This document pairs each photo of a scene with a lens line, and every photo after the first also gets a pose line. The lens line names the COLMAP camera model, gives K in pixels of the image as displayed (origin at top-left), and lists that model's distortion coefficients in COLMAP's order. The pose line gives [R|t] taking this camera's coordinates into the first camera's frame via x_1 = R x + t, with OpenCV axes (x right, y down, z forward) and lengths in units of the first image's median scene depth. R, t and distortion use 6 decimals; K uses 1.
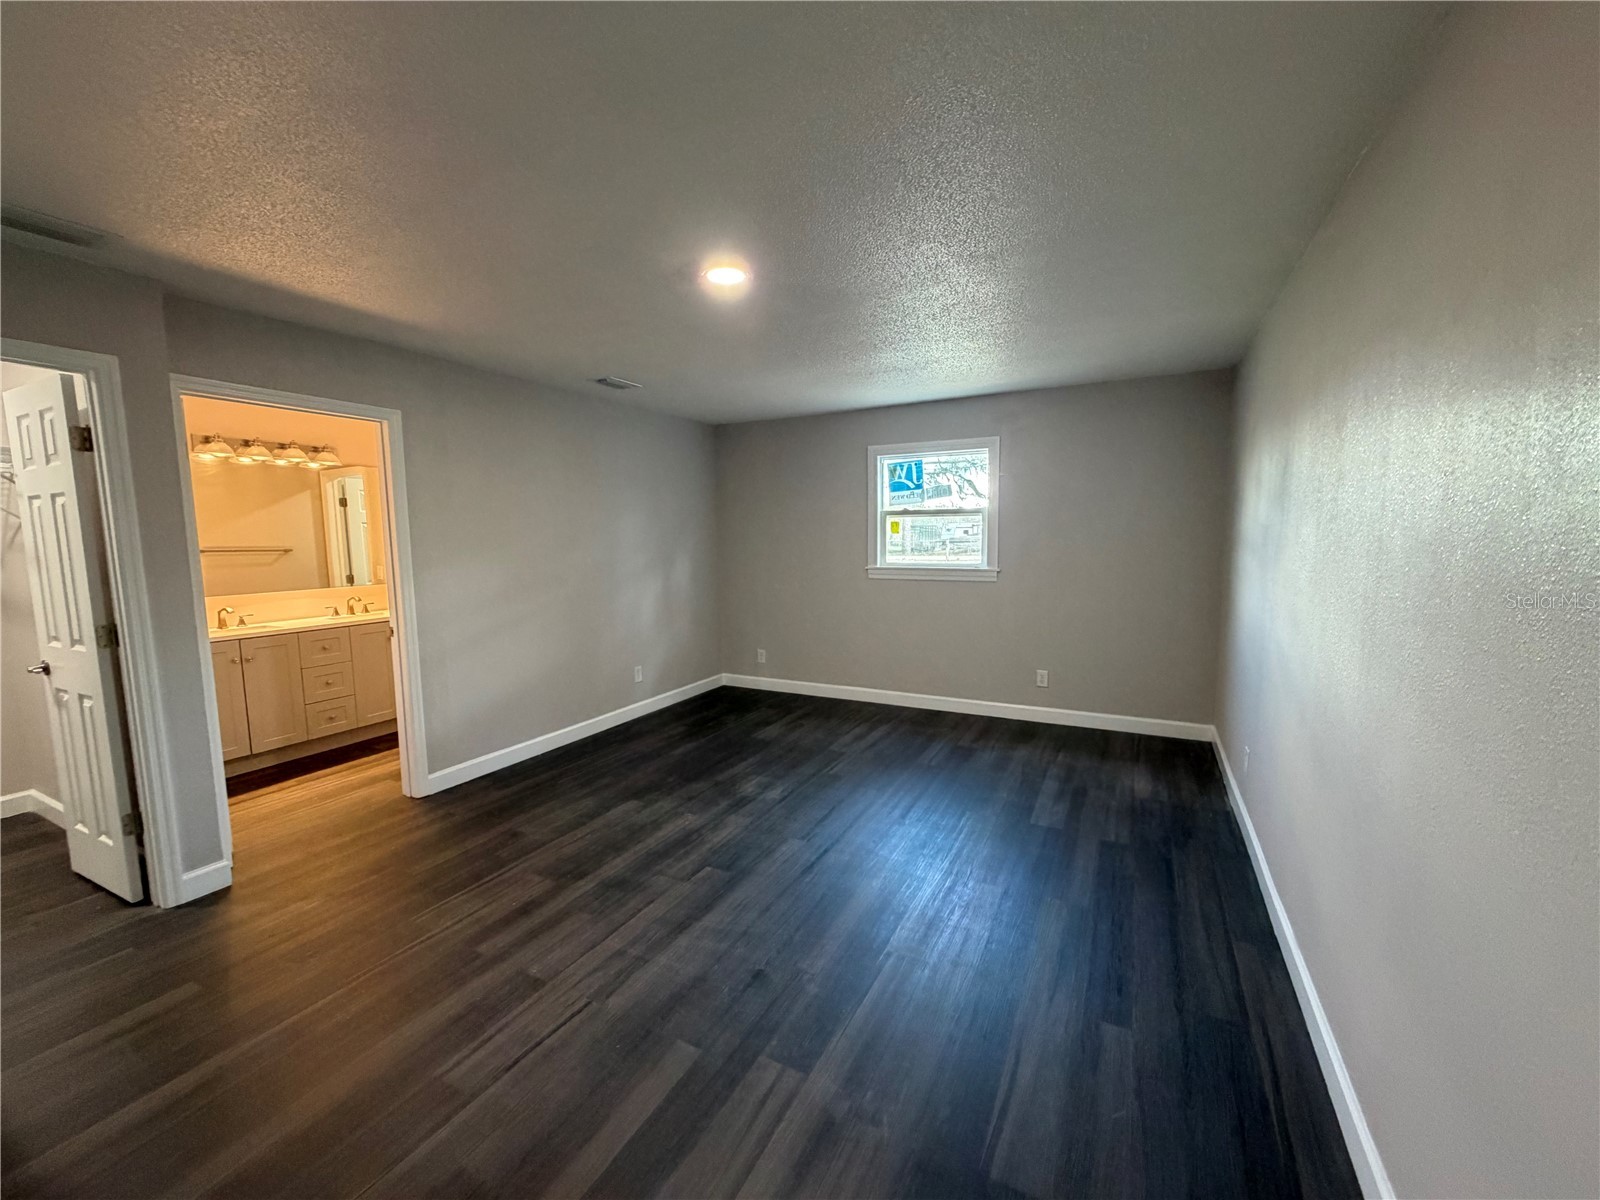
lens RADIAL K [[637.0, 0, 797.9], [0, 637.0, 603.0], [0, 0, 1]] dist [-0.000323, 0.000069]
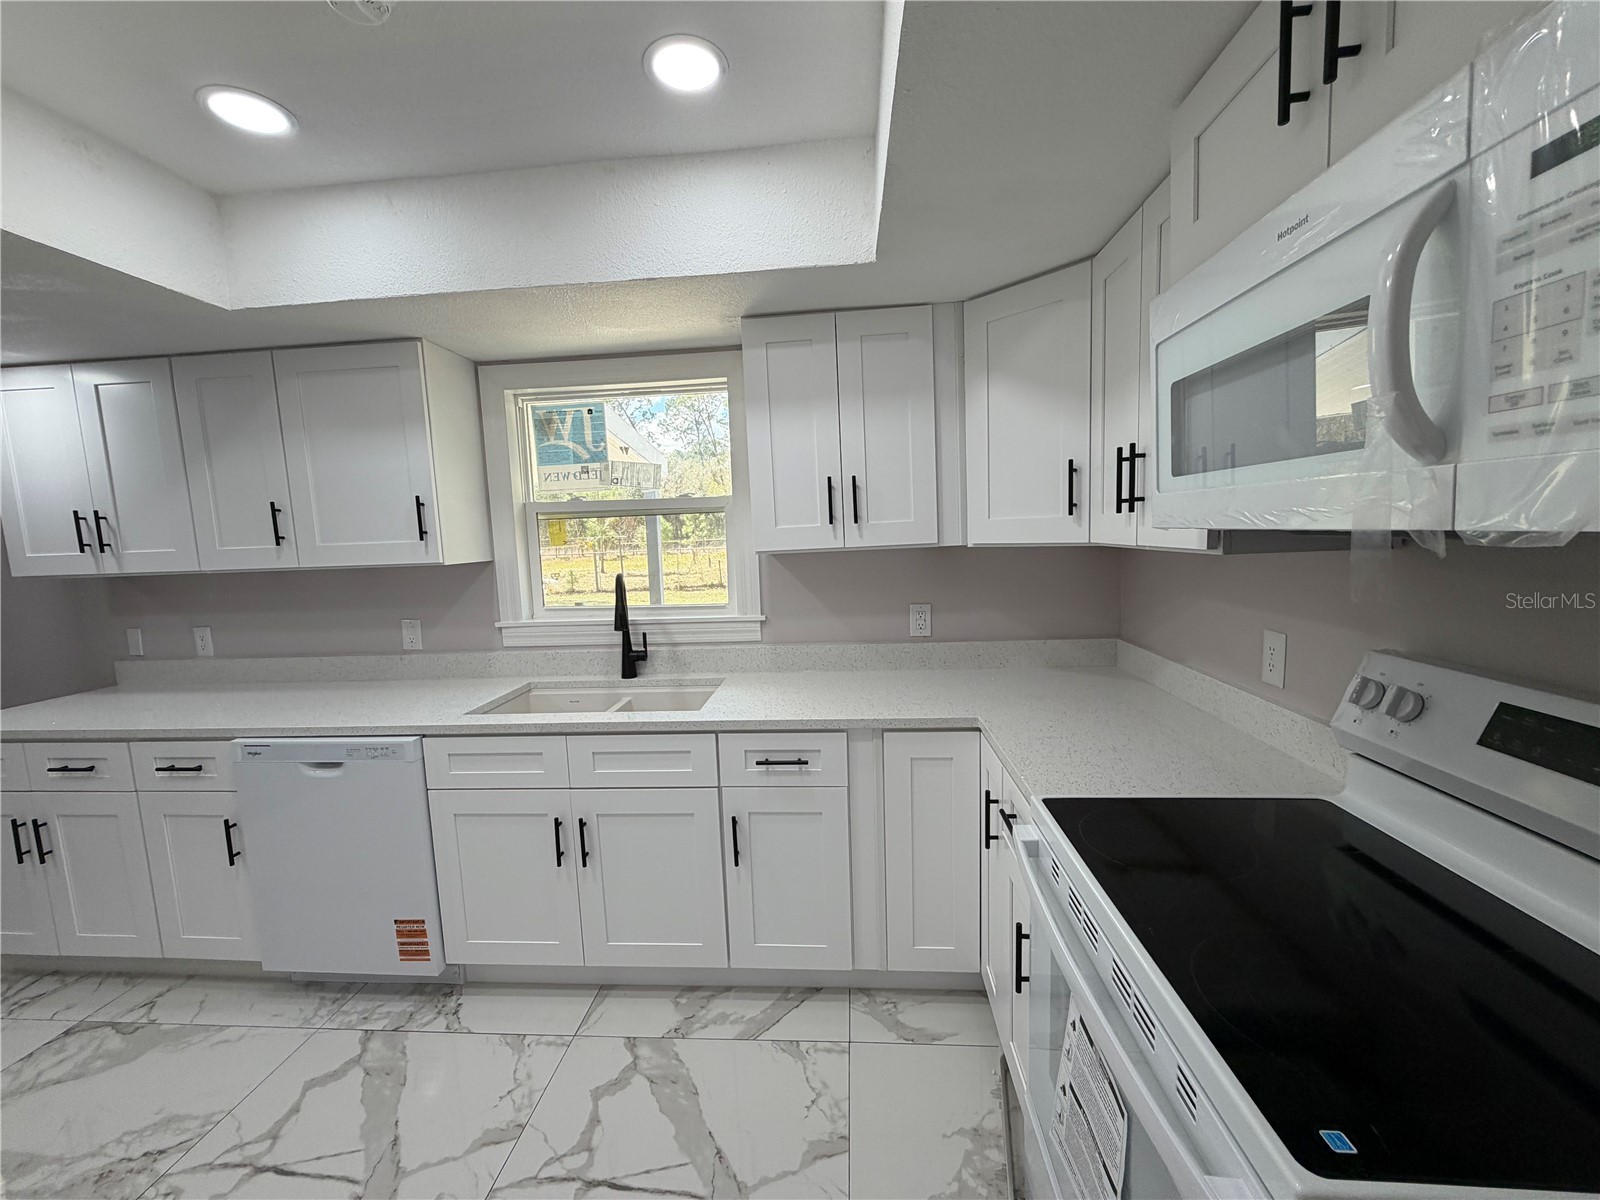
lens RADIAL K [[637.0, 0, 797.9], [0, 637.0, 603.0], [0, 0, 1]] dist [-0.000323, 0.000069]
pose [[0.921604, -0.061179, 0.383279, 0.140590], [0.061616, 0.998038, 0.011148, -0.066124], [-0.383209, 0.013342, 0.923565, 0.498251]]
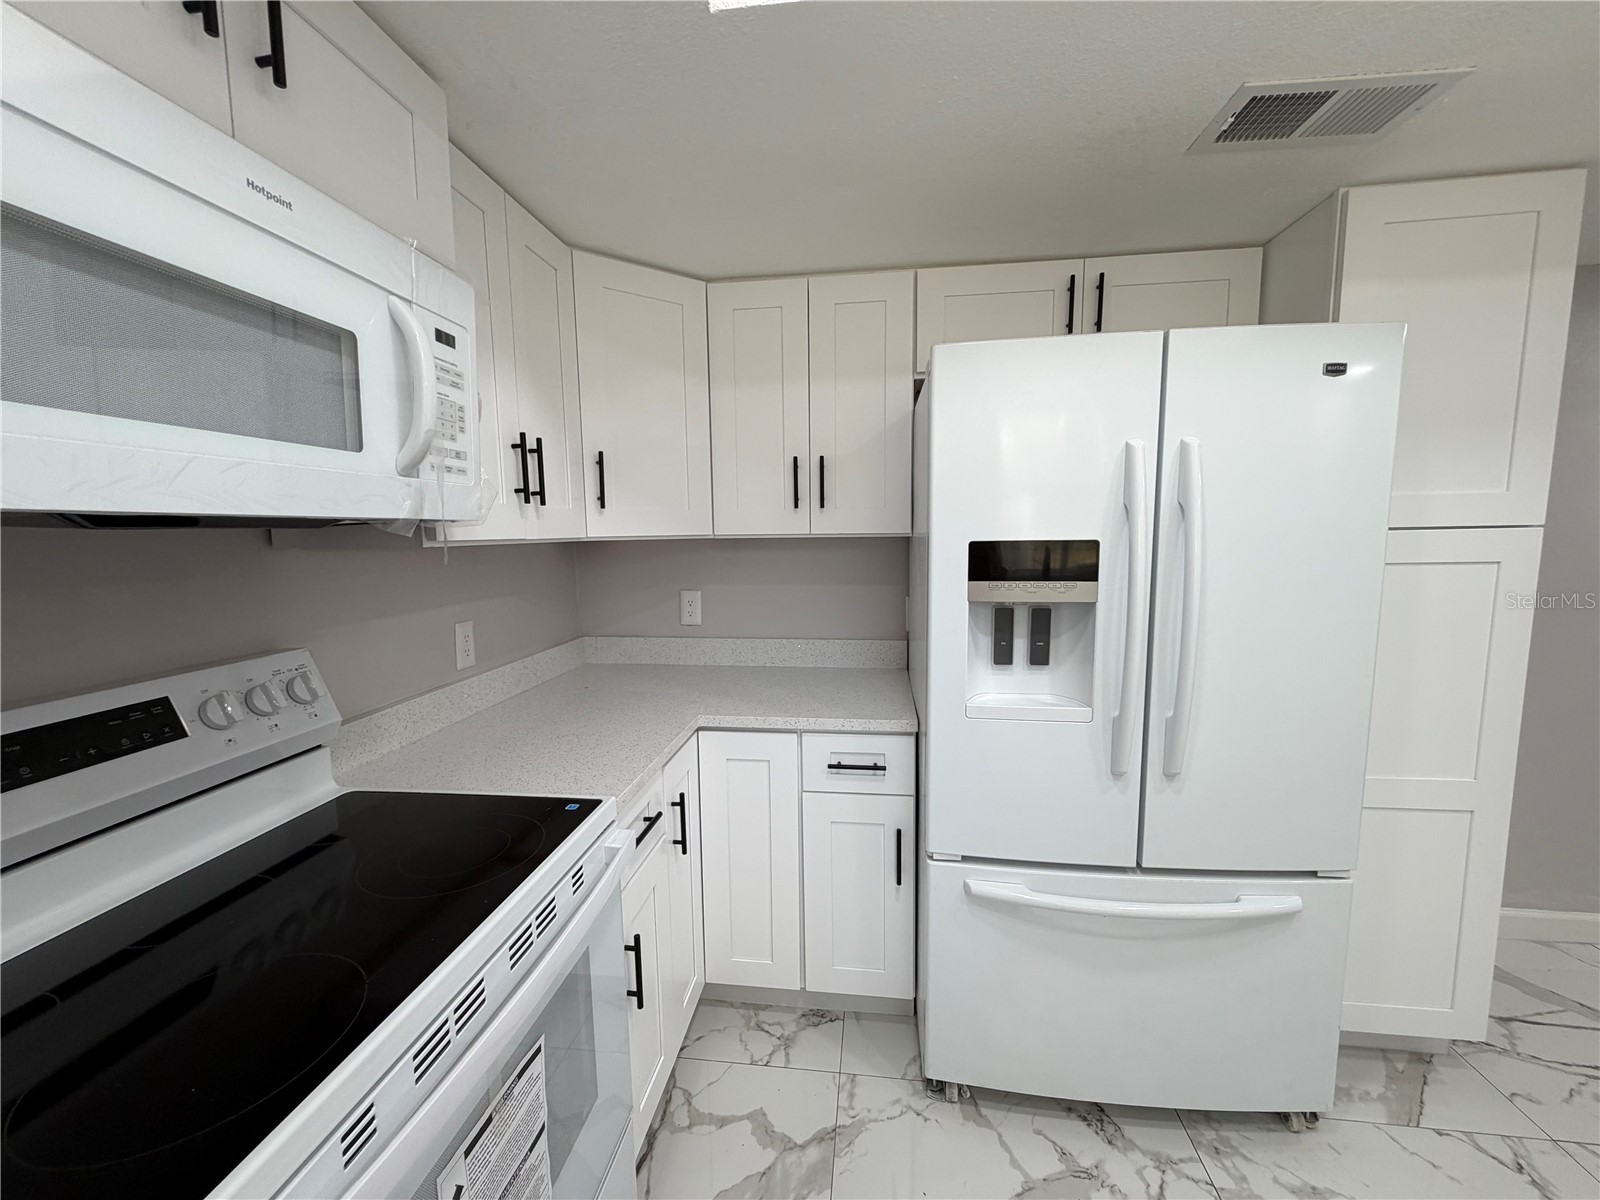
lens RADIAL K [[638.8, 0, 796.0], [0, 638.8, 603.3], [0, 0, 1]] dist [0.000062, 0.000289]
pose [[-0.937060, 0.071661, -0.341736, 0.260015], [-0.004807, 0.975973, 0.217839, -0.088981], [0.349136, 0.205771, -0.914200, 0.787713]]
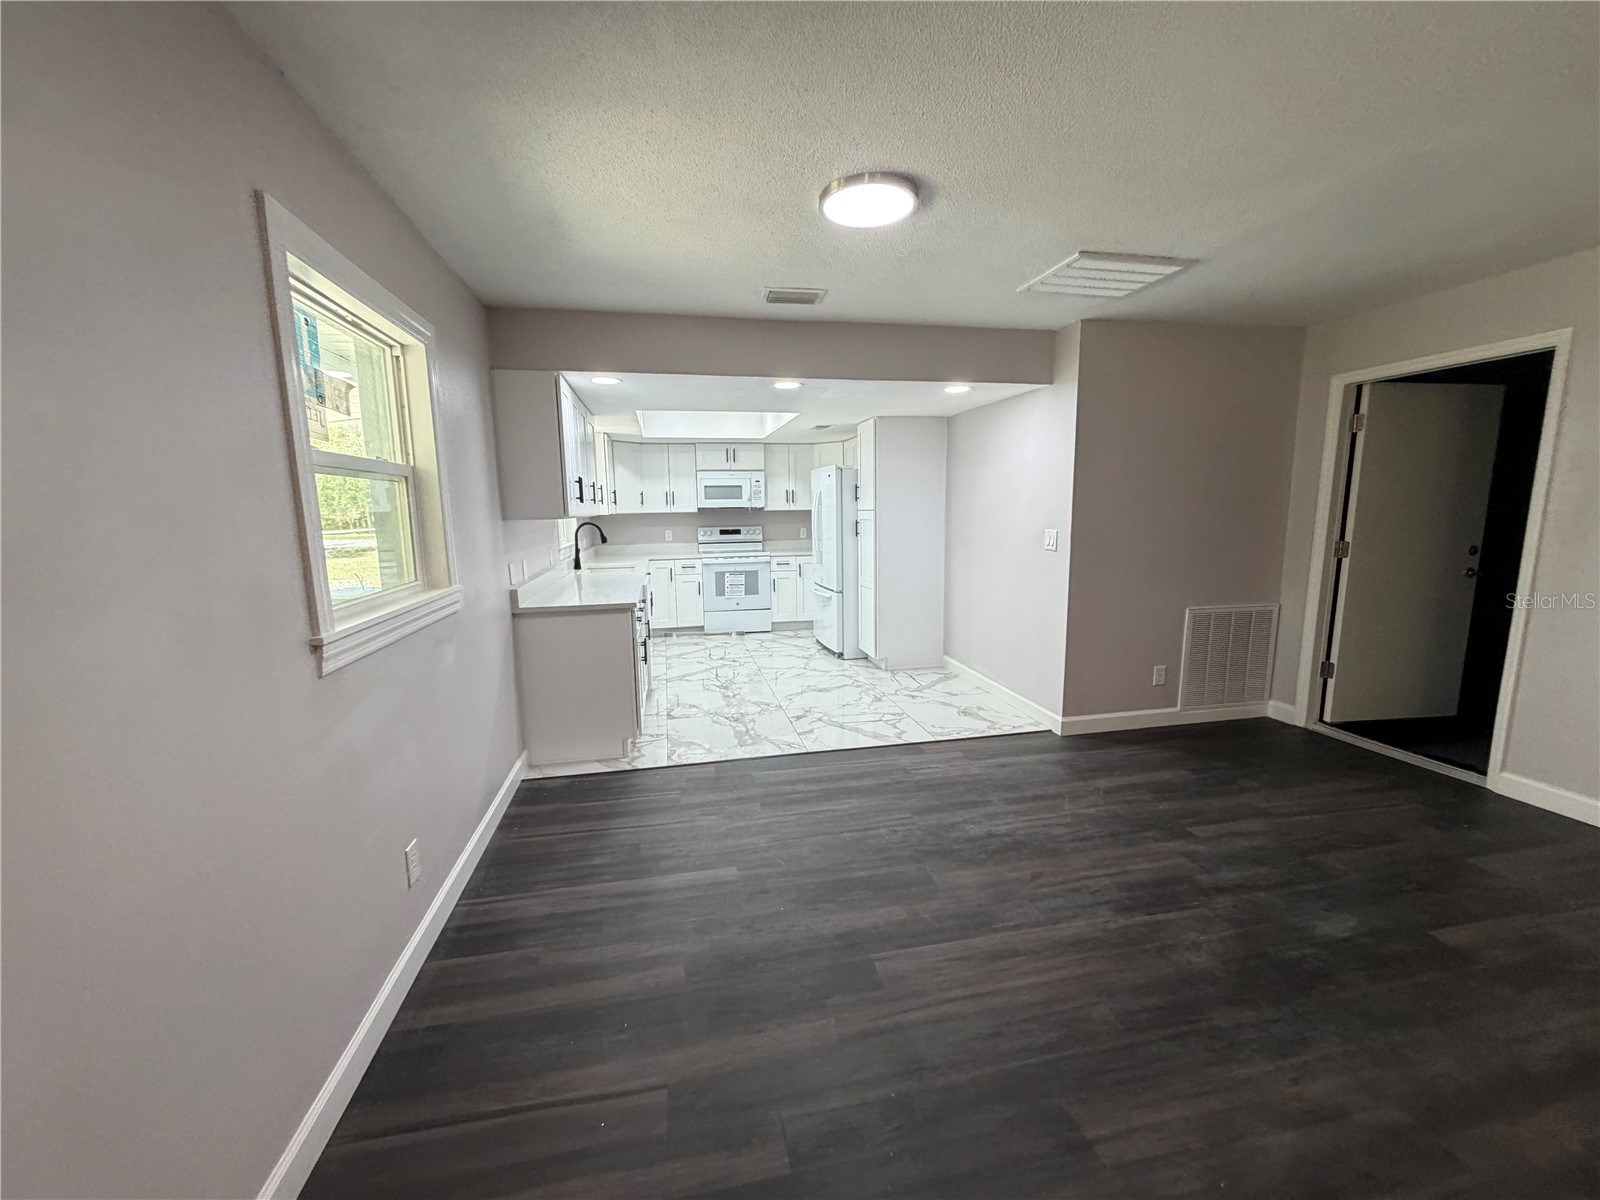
lens RADIAL K [[637.0, 0, 797.9], [0, 637.0, 603.0], [0, 0, 1]] dist [-0.000323, 0.000069]
pose [[-0.632301, -0.088634, 0.769636, -0.922932], [0.105904, 0.974220, 0.199200, -0.136479], [-0.767450, 0.207462, -0.606613, 1.418676]]
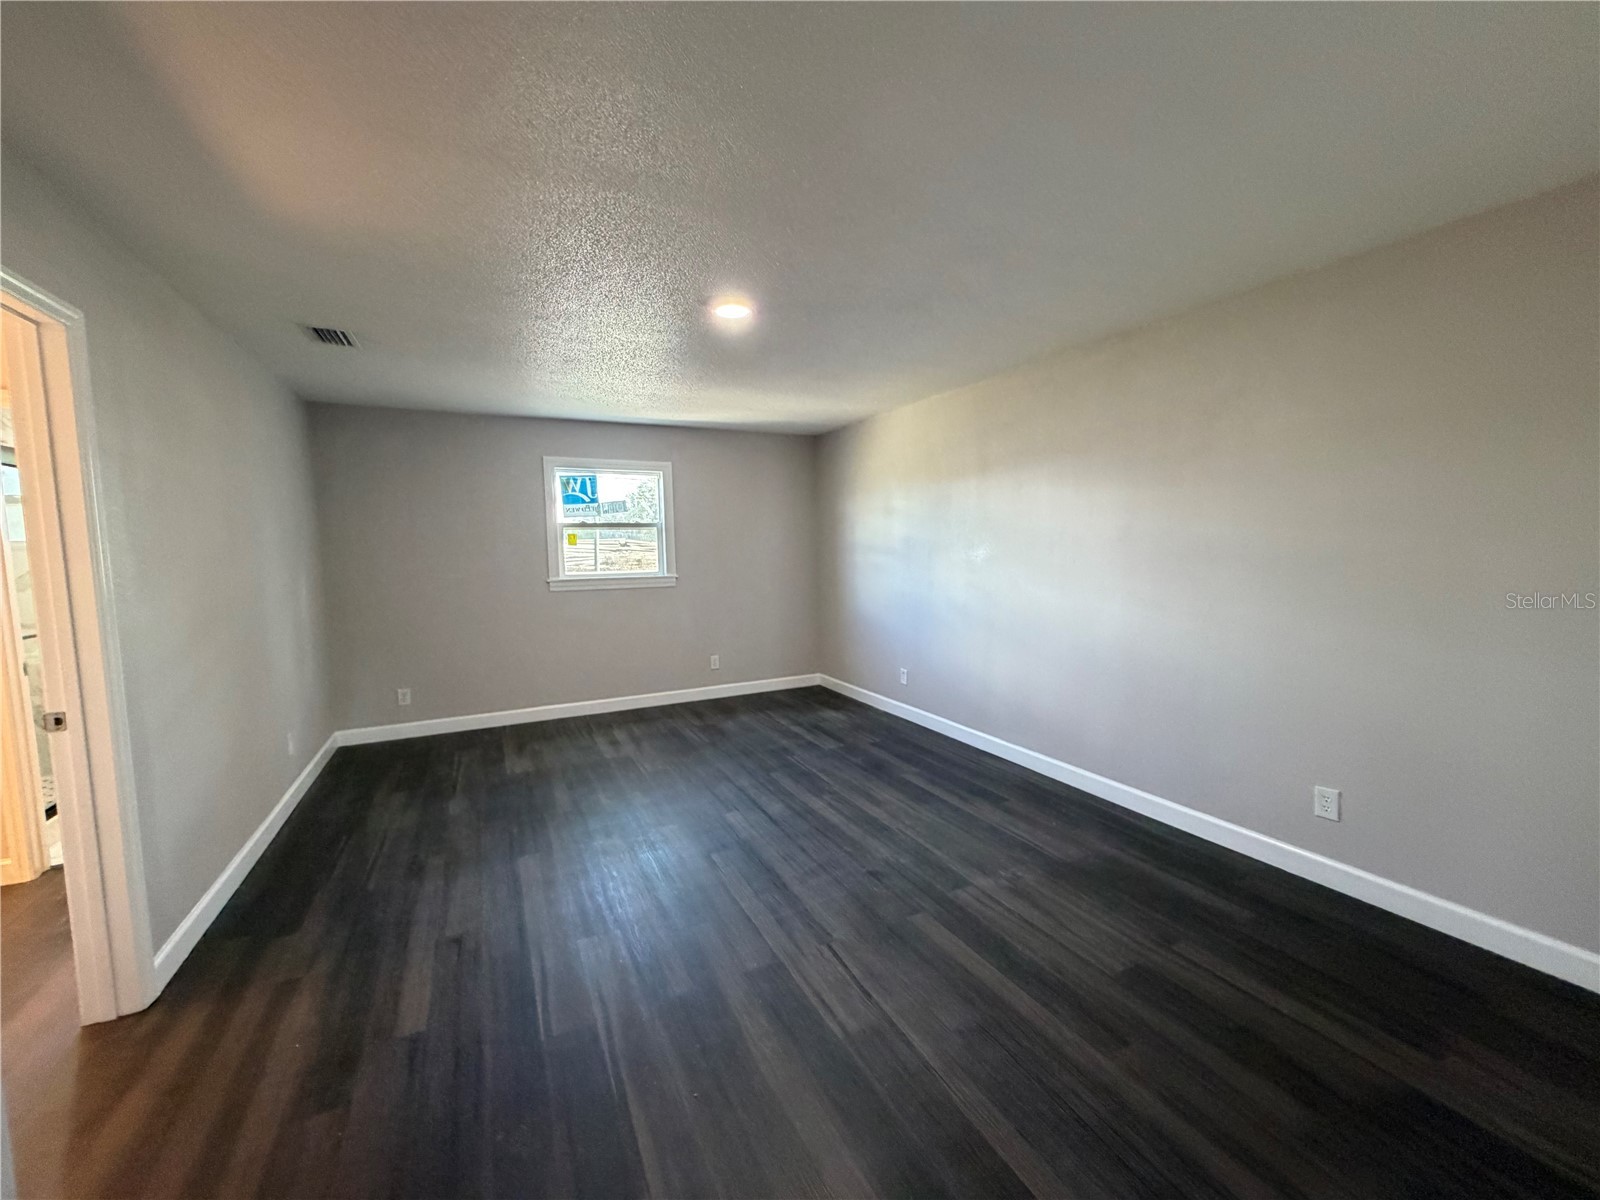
lens RADIAL K [[637.0, 0, 797.9], [0, 637.0, 603.0], [0, 0, 1]] dist [-0.000323, 0.000069]
pose [[0.586018, -0.071240, 0.807161, -0.488641], [0.094842, 0.995311, 0.018989, -0.004059], [-0.804729, 0.065425, 0.590026, 0.131193]]
